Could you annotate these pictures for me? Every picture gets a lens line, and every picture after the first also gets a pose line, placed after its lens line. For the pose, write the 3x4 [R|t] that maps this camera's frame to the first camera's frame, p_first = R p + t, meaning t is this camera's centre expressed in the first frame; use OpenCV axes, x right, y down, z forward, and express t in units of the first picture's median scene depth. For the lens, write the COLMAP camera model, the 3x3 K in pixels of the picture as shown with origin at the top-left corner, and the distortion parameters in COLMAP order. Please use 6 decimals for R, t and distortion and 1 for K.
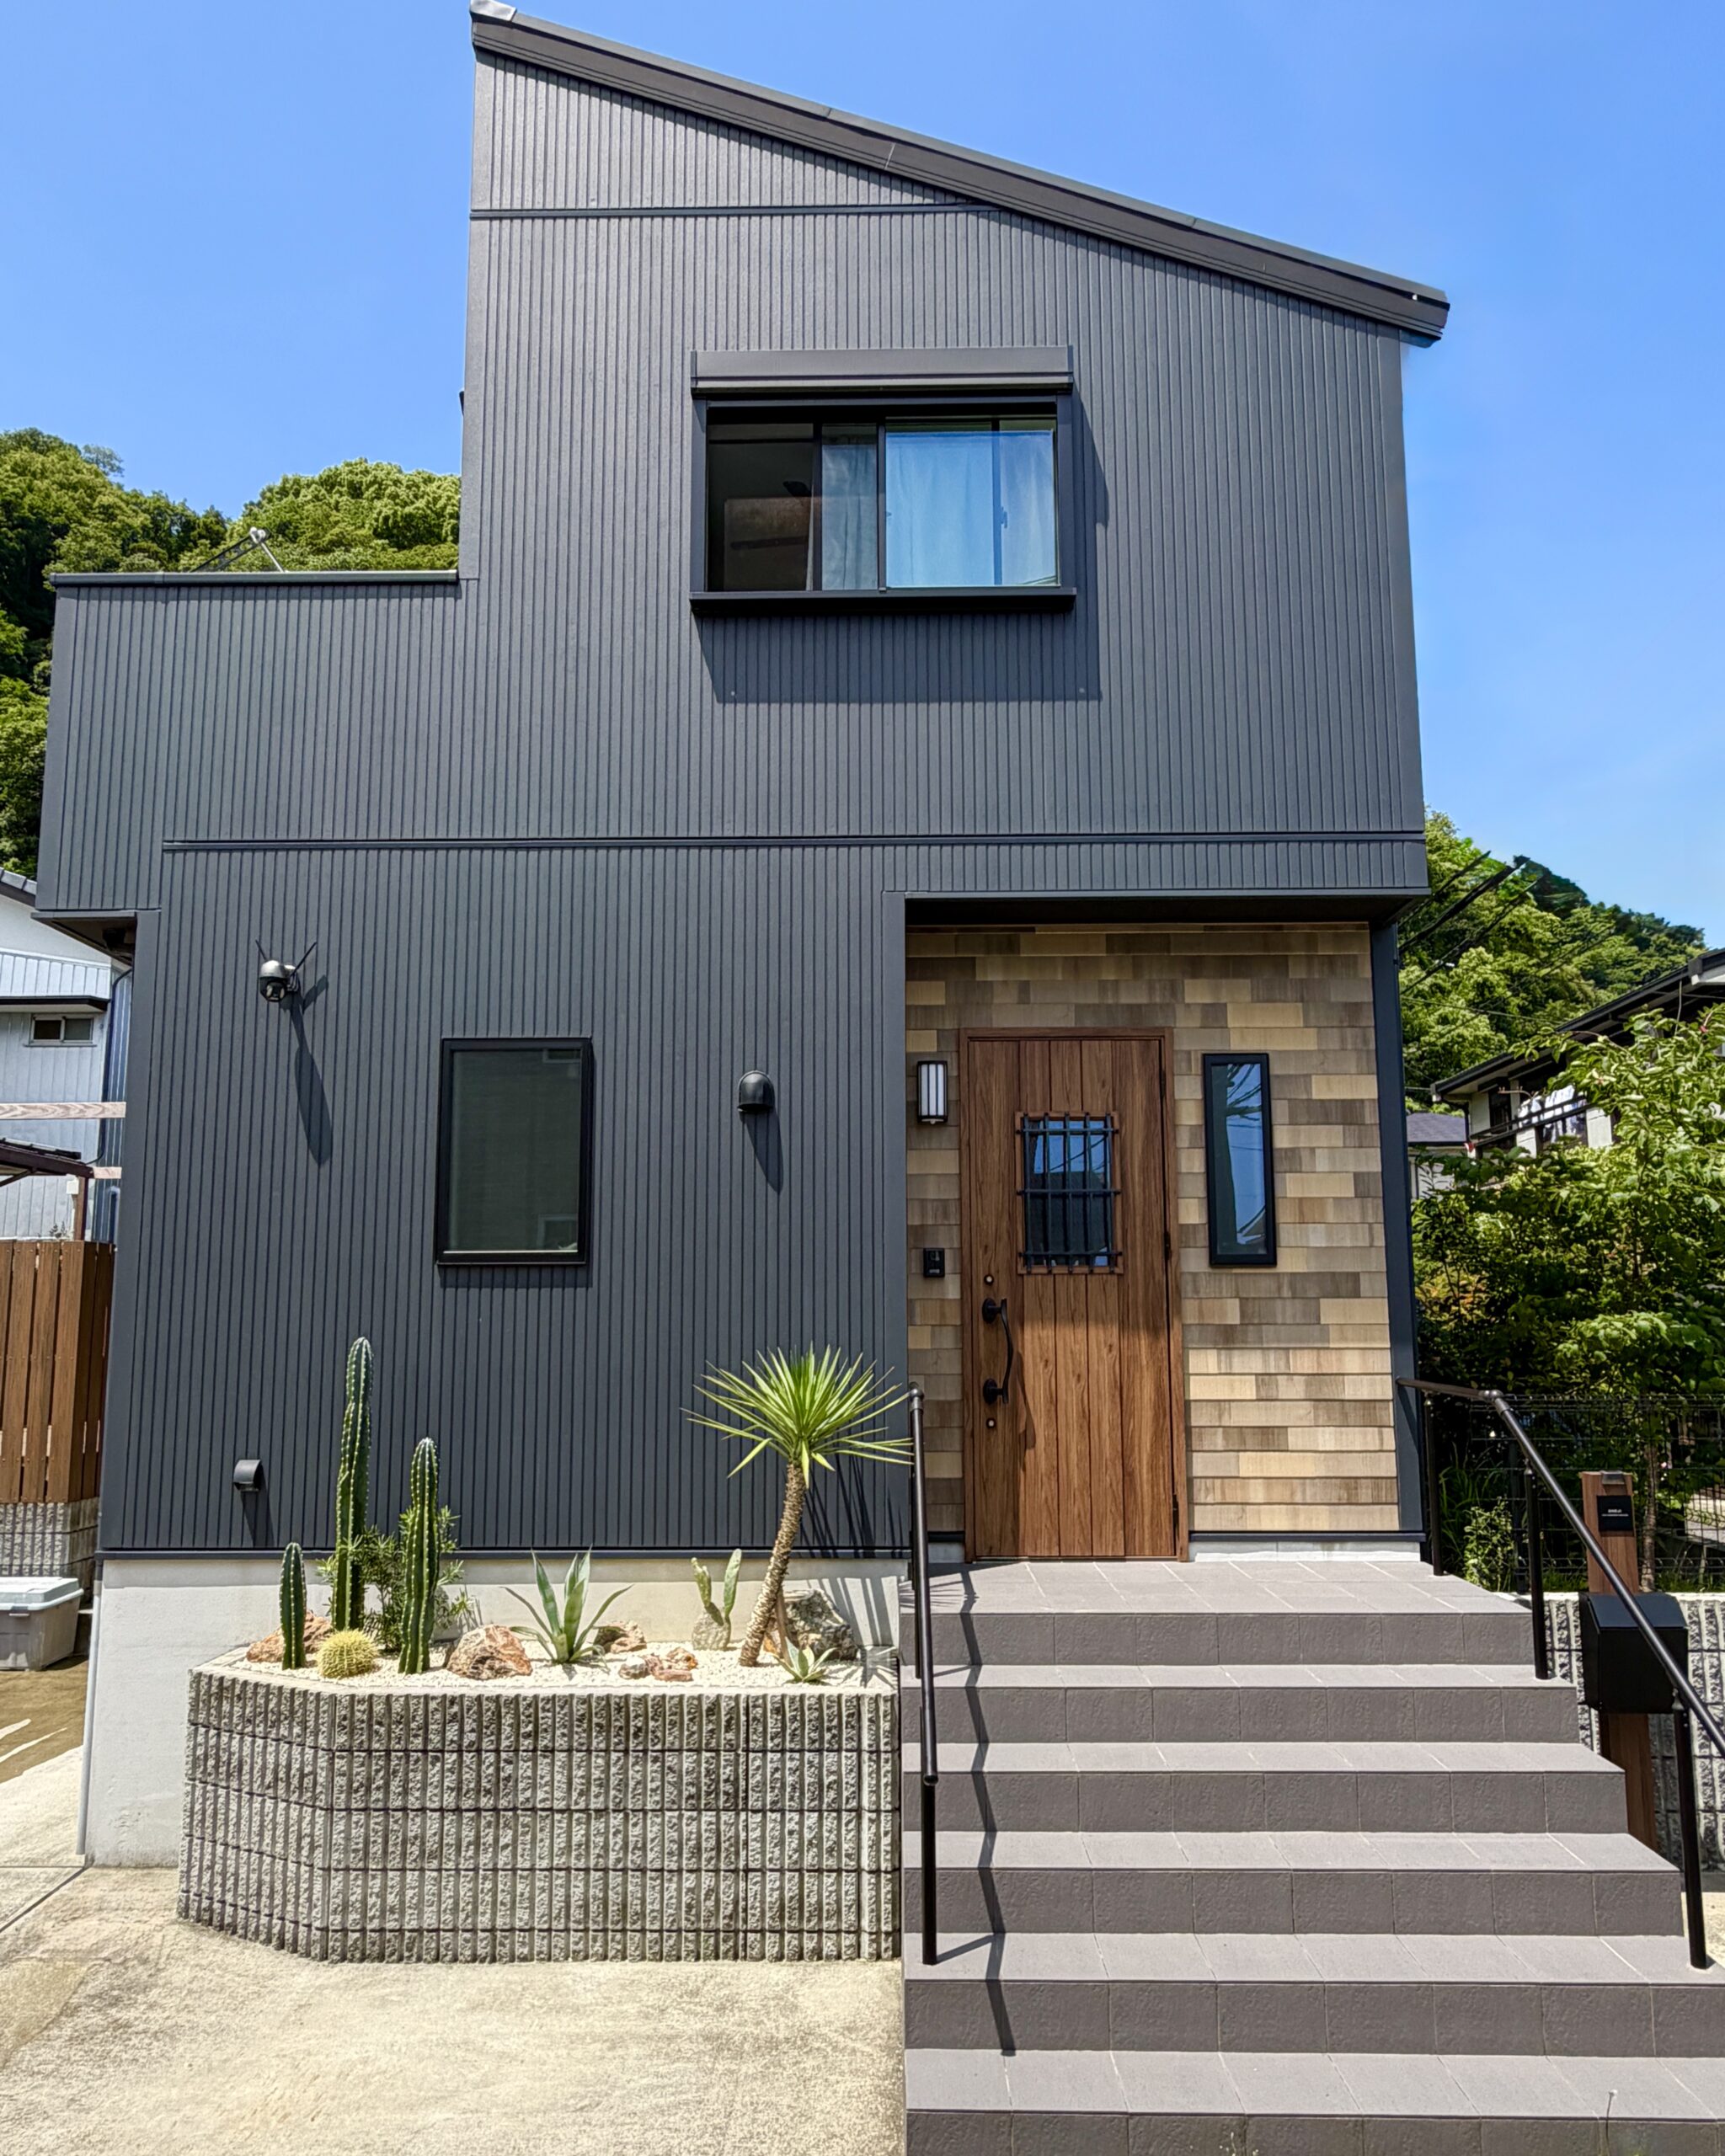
lens RADIAL K [[1436.2, 0, 875.7], [0, 1436.2, 1146.7], [0, 0, 1]] dist [-0.020216, 0.008339]
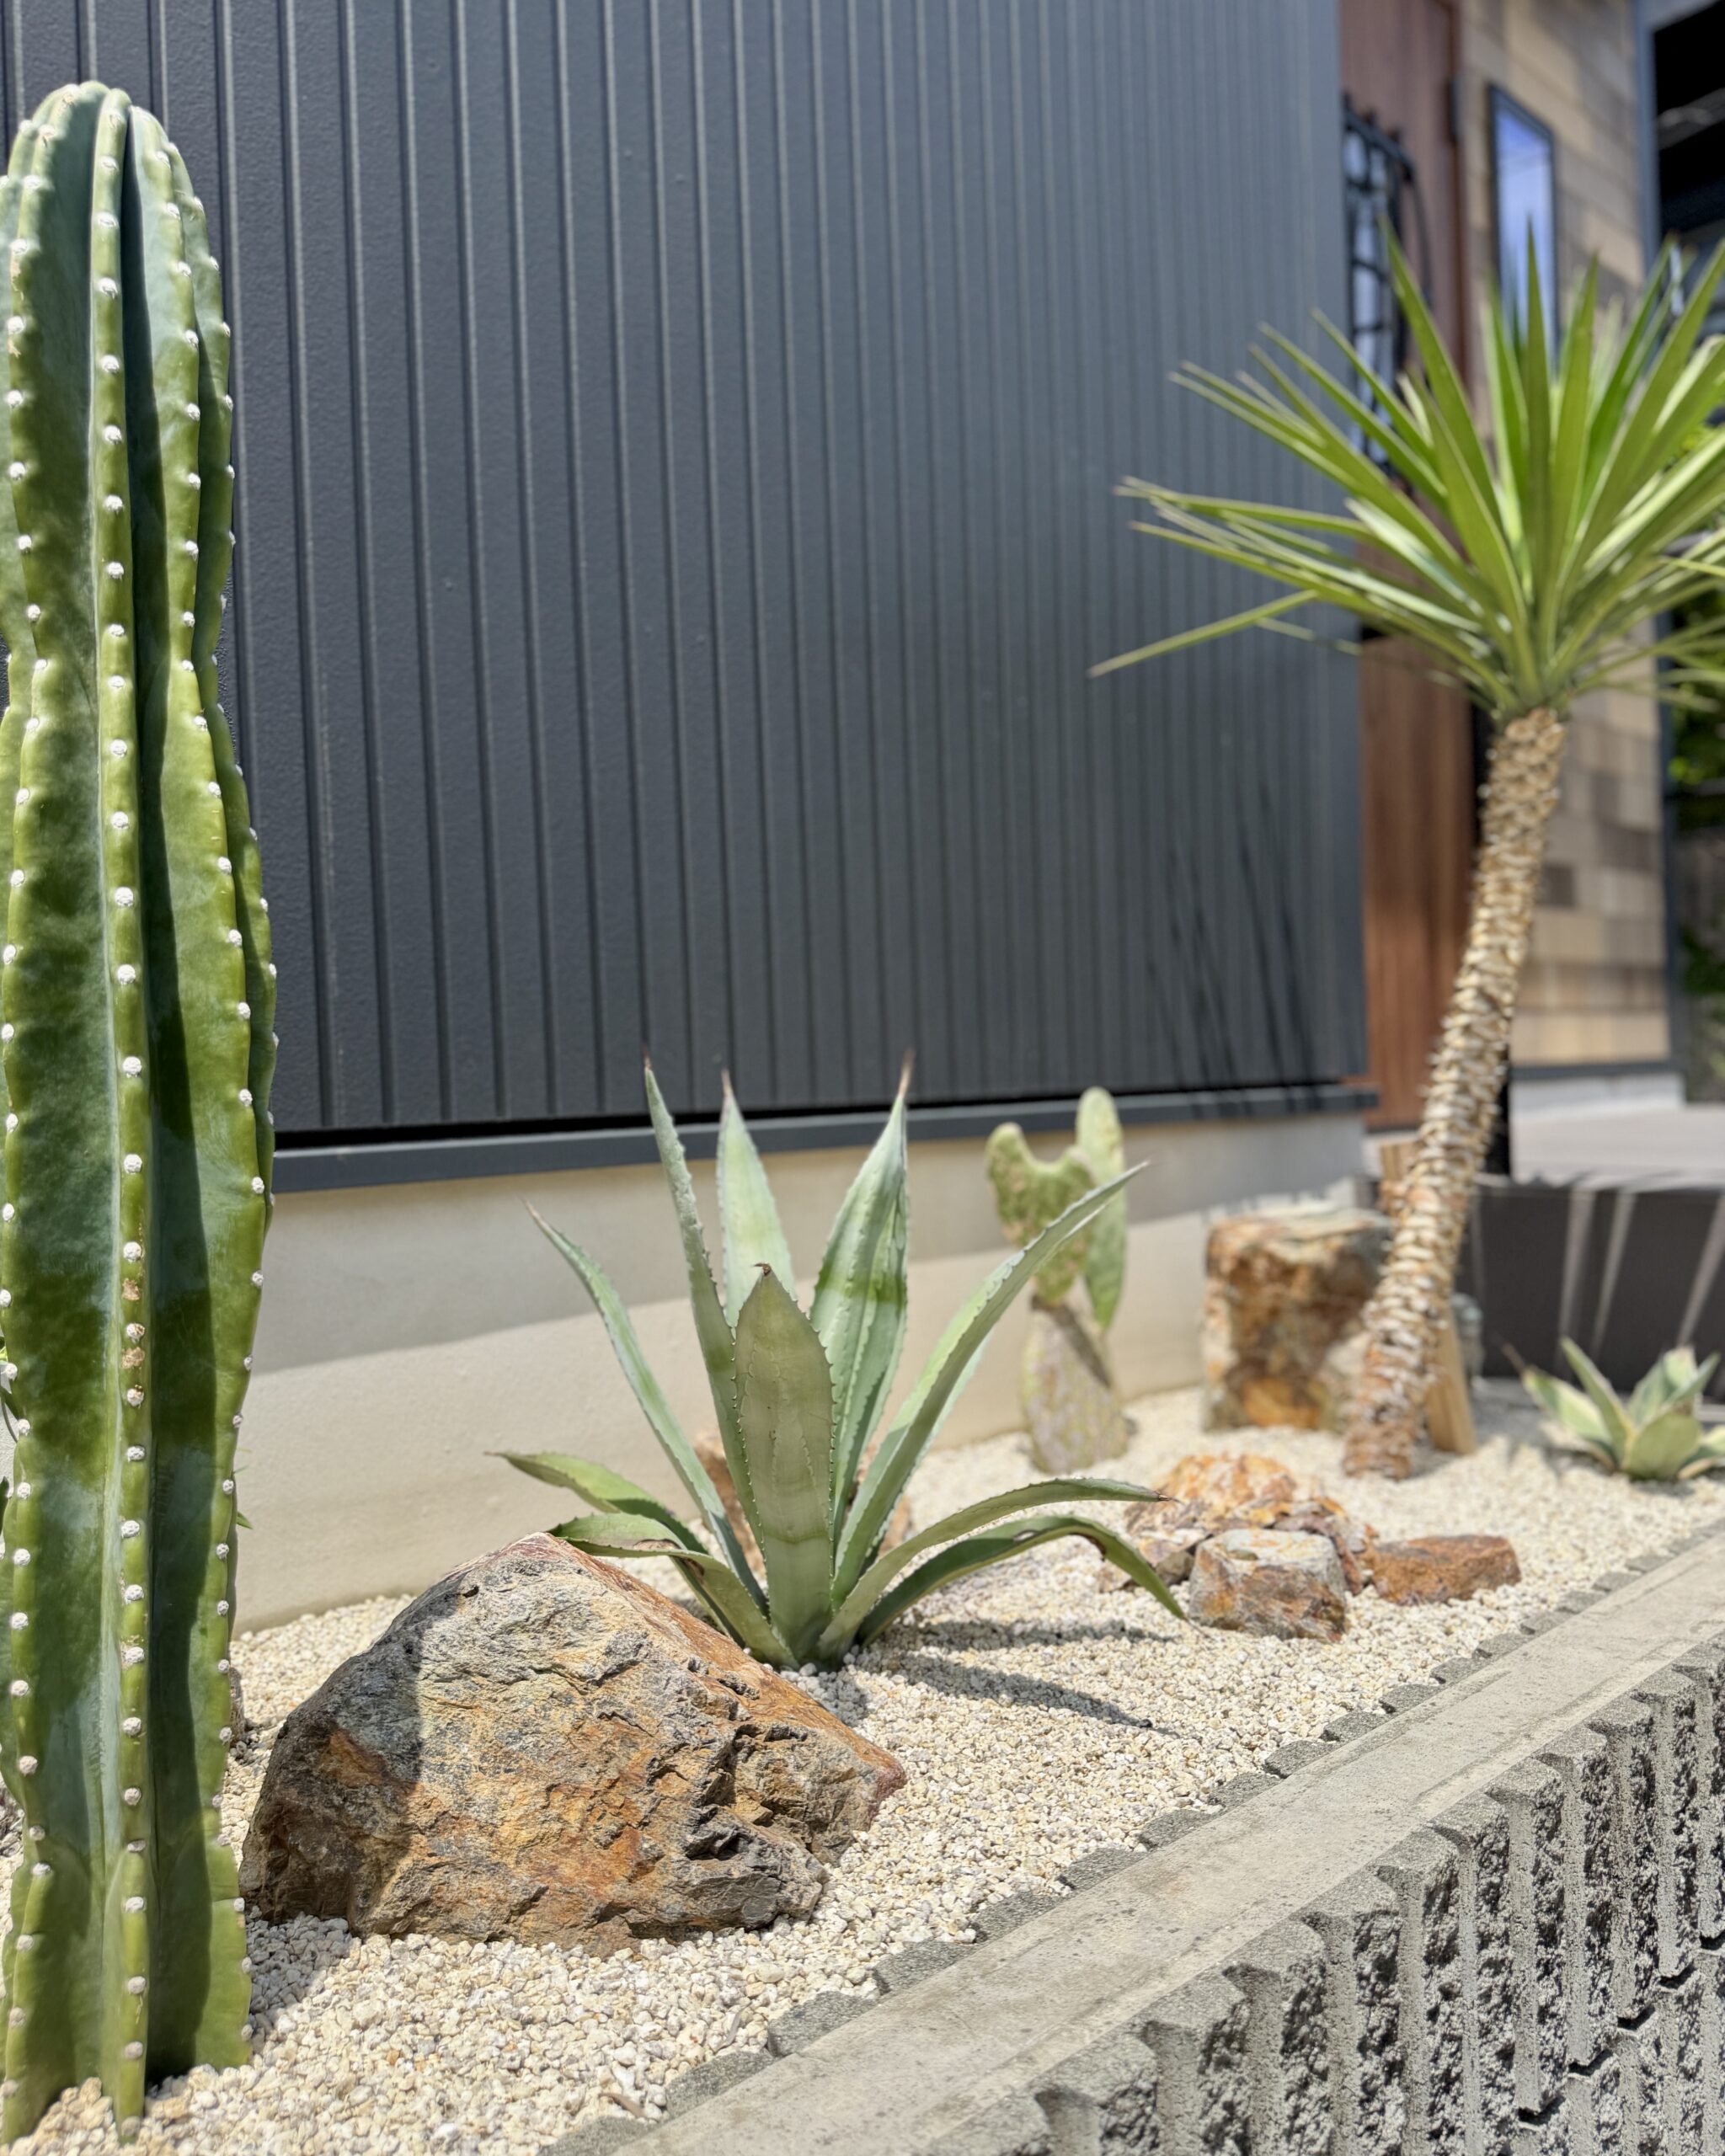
lens RADIAL K [[1644.0, 0, 857.3], [0, 1644.0, 1075.3], [0, 0, 1]] dist [0.013827, -0.030237]
pose [[0.741201, -0.023790, 0.670862, -0.388091], [-0.053145, 0.994155, 0.093972, 0.288676], [-0.669176, -0.105305, 0.735604, 0.924241]]
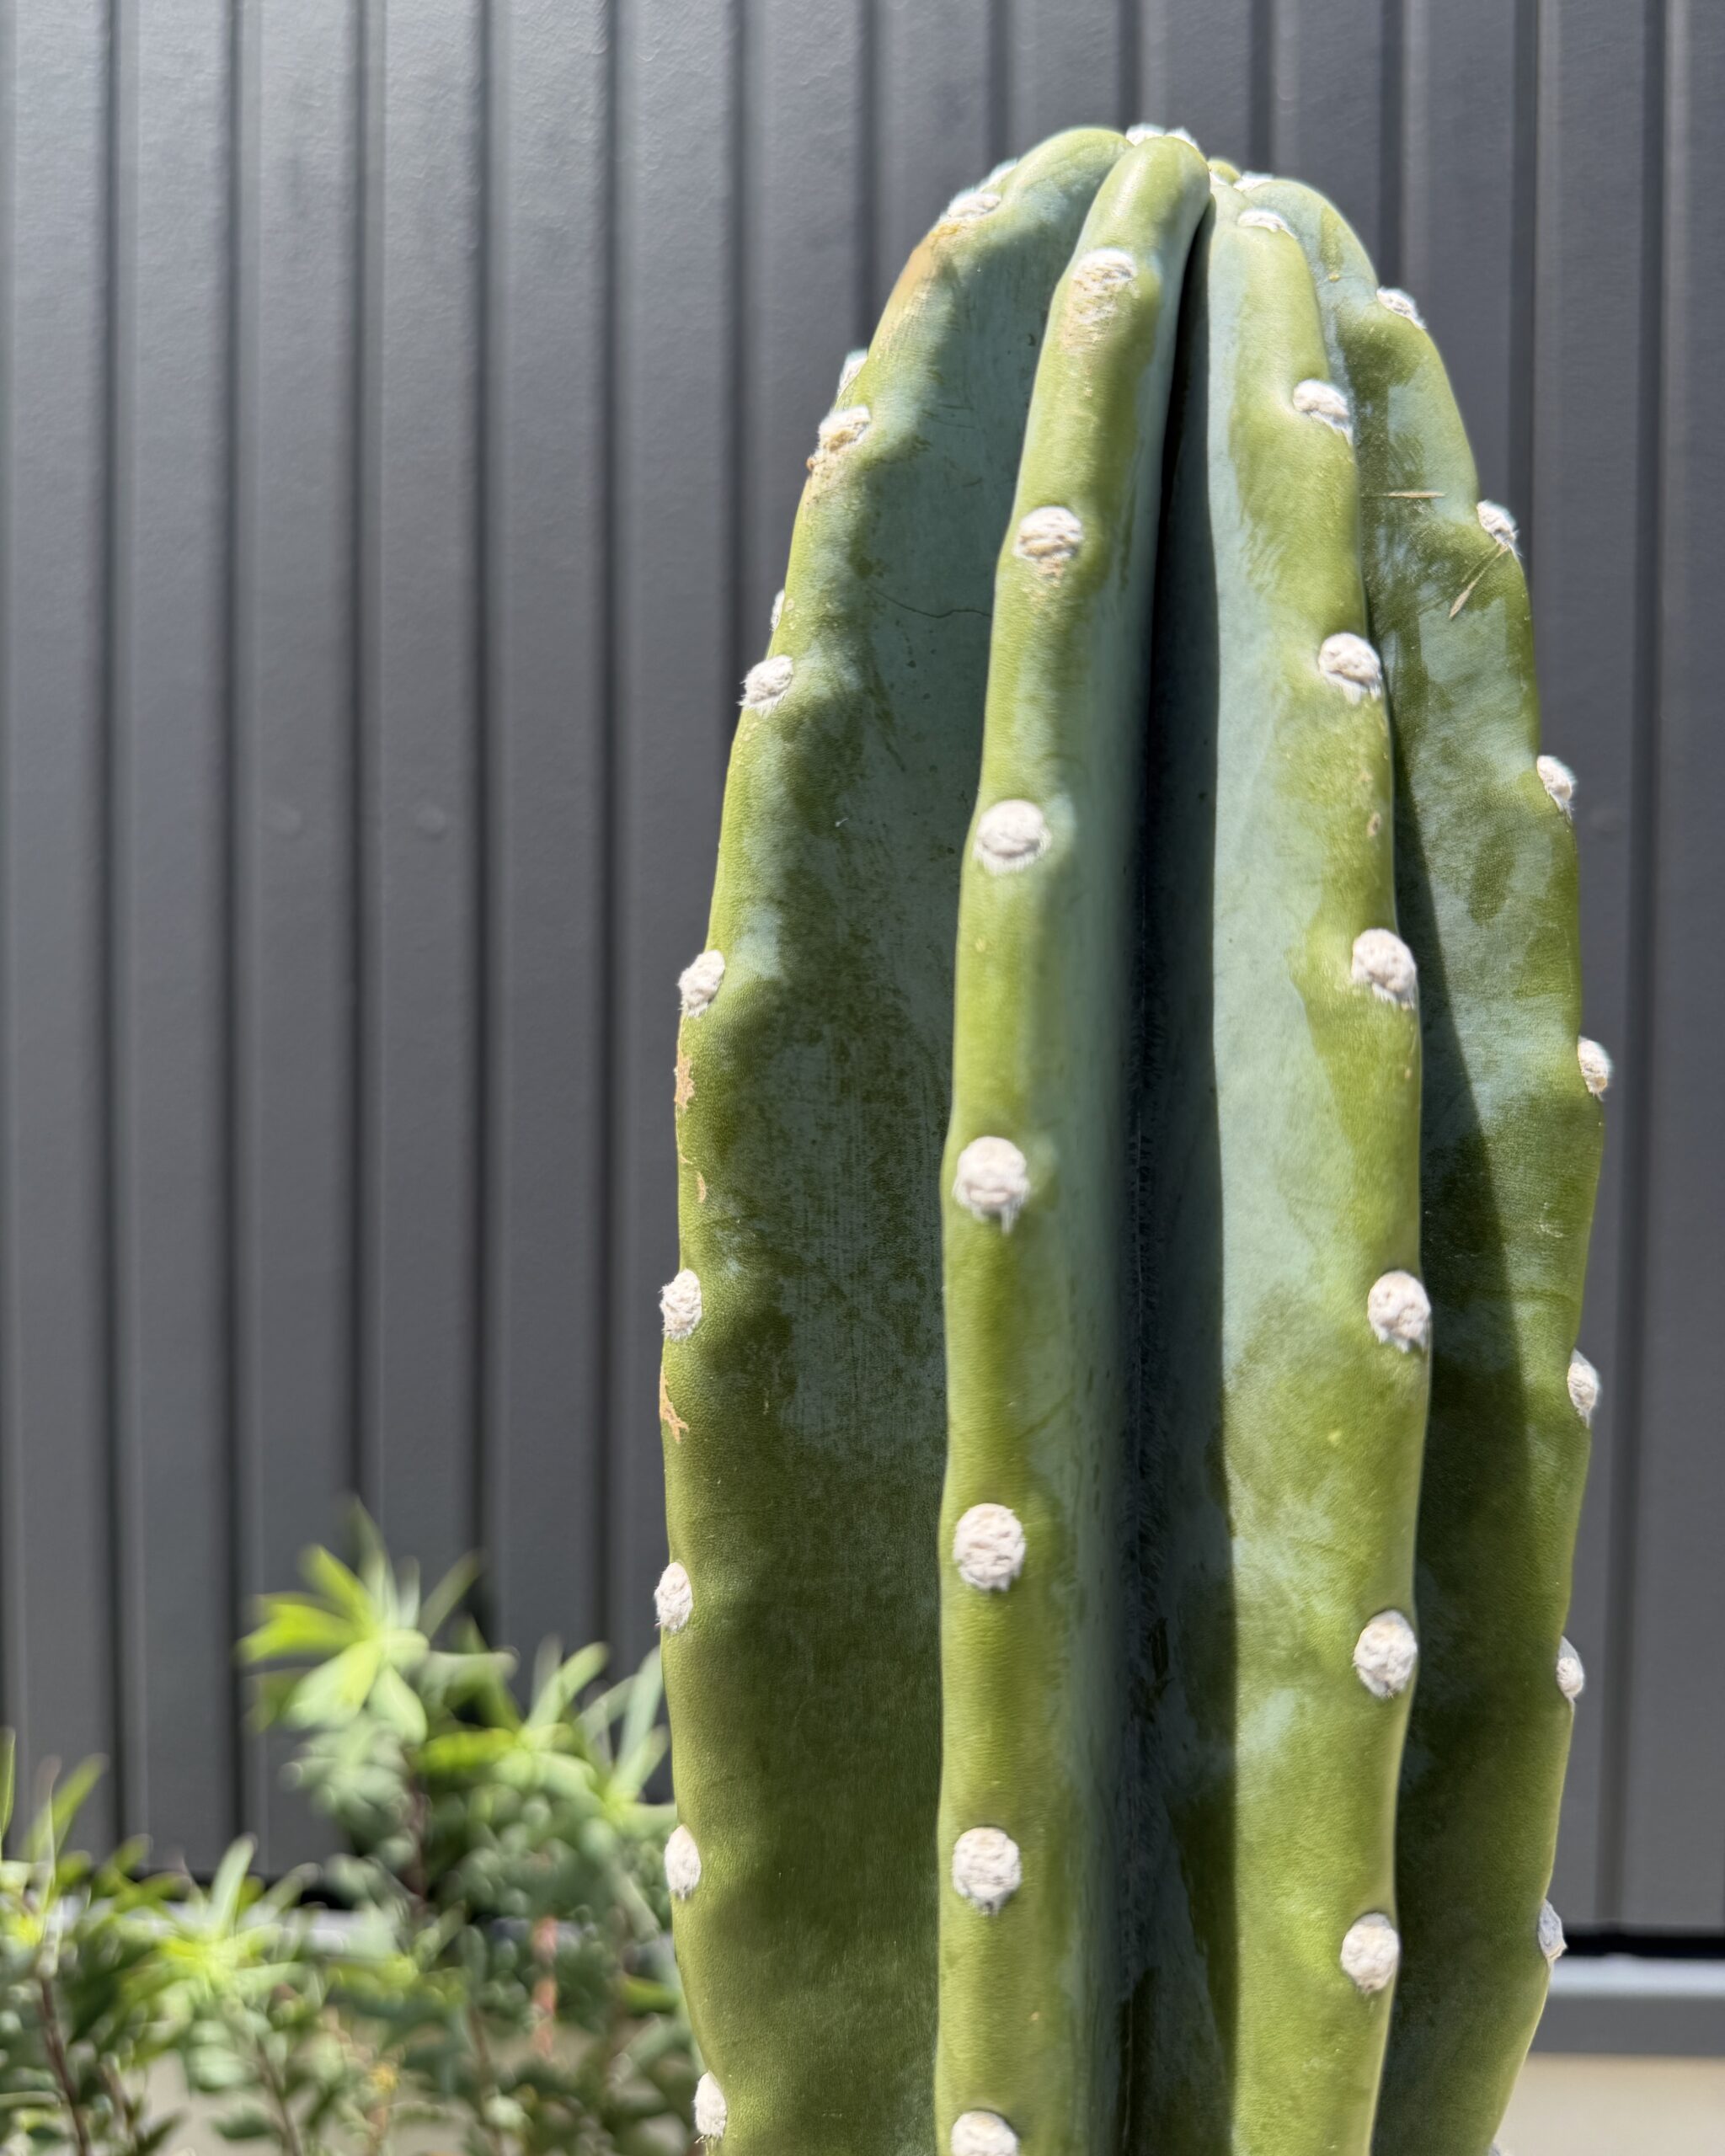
lens RADIAL K [[1644.0, 0, 856.1], [0, 1644.0, 1073.9], [0, 0, 1]] dist [0.013827, -0.030237]
pose [[0.998259, 0.017893, -0.056196, -0.343536], [-0.008349, 0.986145, 0.165672, 0.235431], [0.058381, -0.164915, 0.984578, 1.041183]]
